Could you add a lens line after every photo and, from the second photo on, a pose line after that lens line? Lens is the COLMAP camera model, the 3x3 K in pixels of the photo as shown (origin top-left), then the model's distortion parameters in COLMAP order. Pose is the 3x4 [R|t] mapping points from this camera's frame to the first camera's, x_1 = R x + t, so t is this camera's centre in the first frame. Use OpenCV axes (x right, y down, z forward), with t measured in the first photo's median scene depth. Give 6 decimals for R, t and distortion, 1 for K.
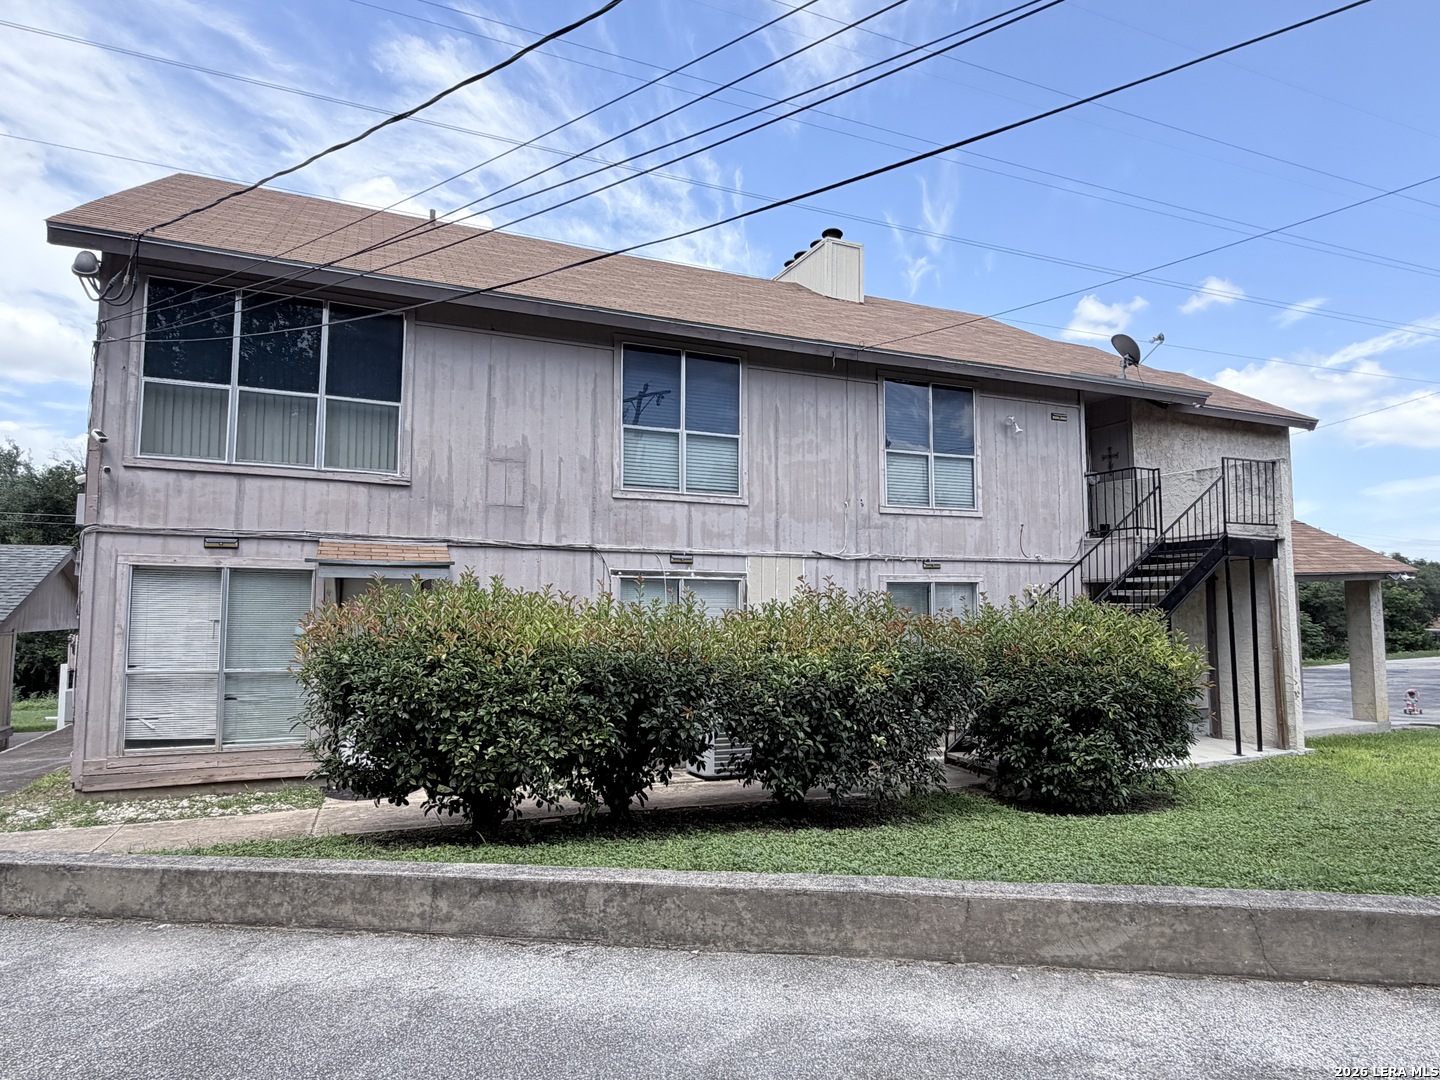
lens RADIAL K [[862.8, 0, 720.0], [0, 862.8, 540.0], [0, 0, 1]] dist [-0.000047, 0.000546]
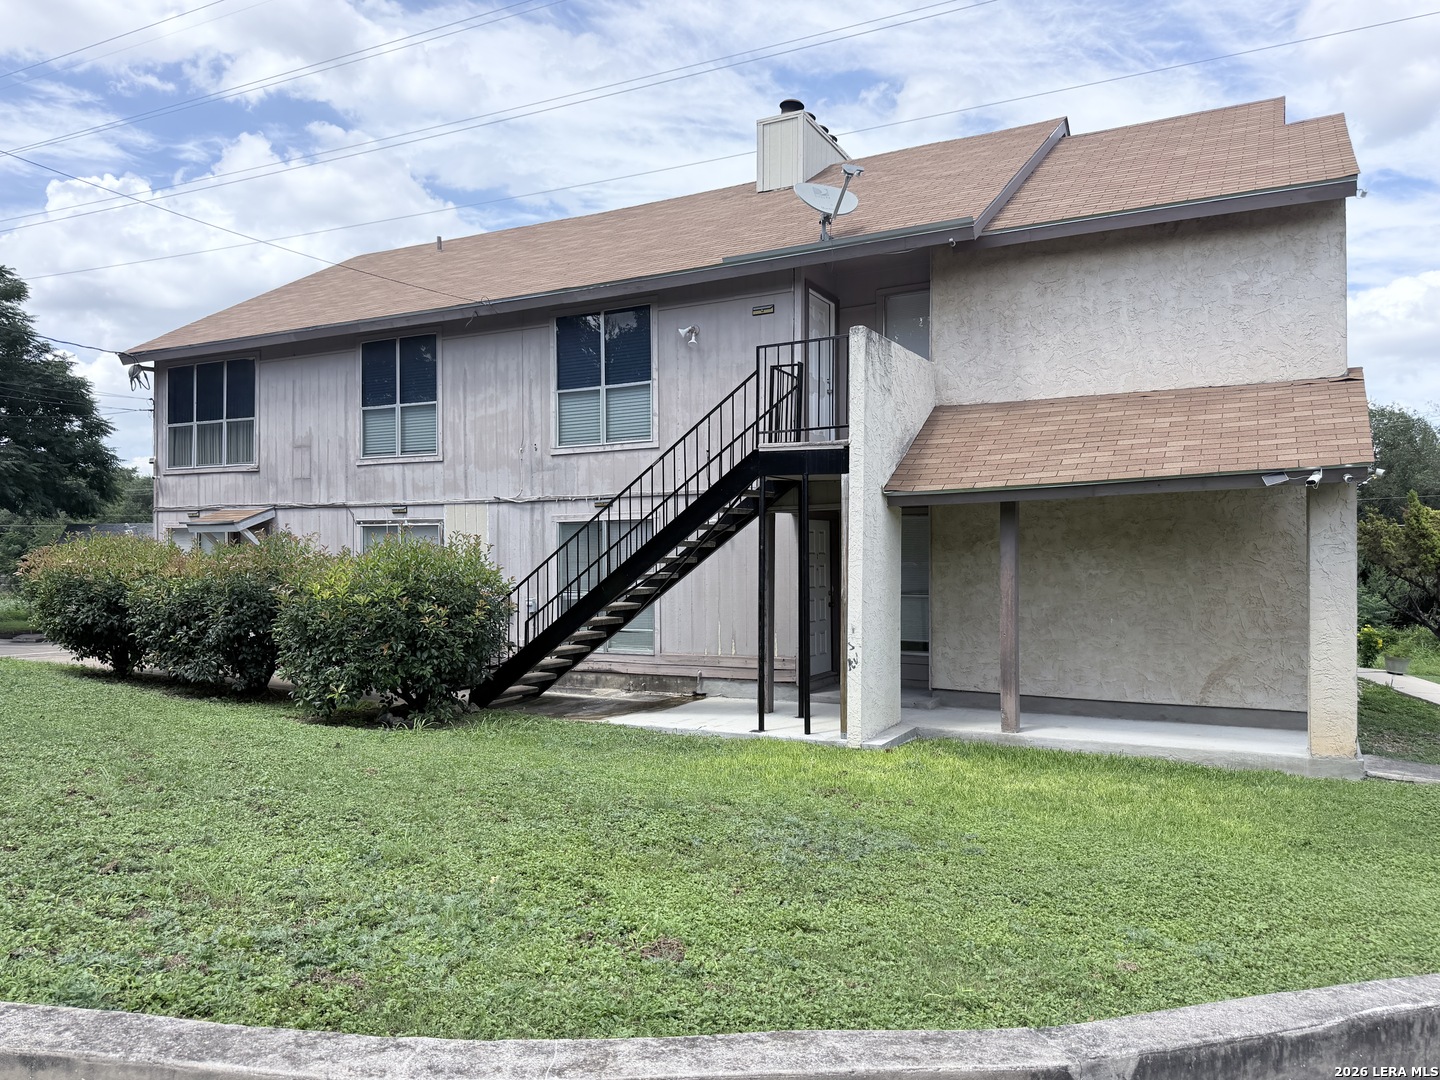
lens RADIAL K [[1014.3, 0, 720.0], [0, 1014.3, 540.0], [0, 0, 1]] dist [-0.017451, -0.002927]
pose [[0.631614, -0.004941, -0.775268, 1.351699], [0.073162, 0.995897, 0.053258, 0.021231], [0.771824, -0.090359, 0.629384, 0.425329]]
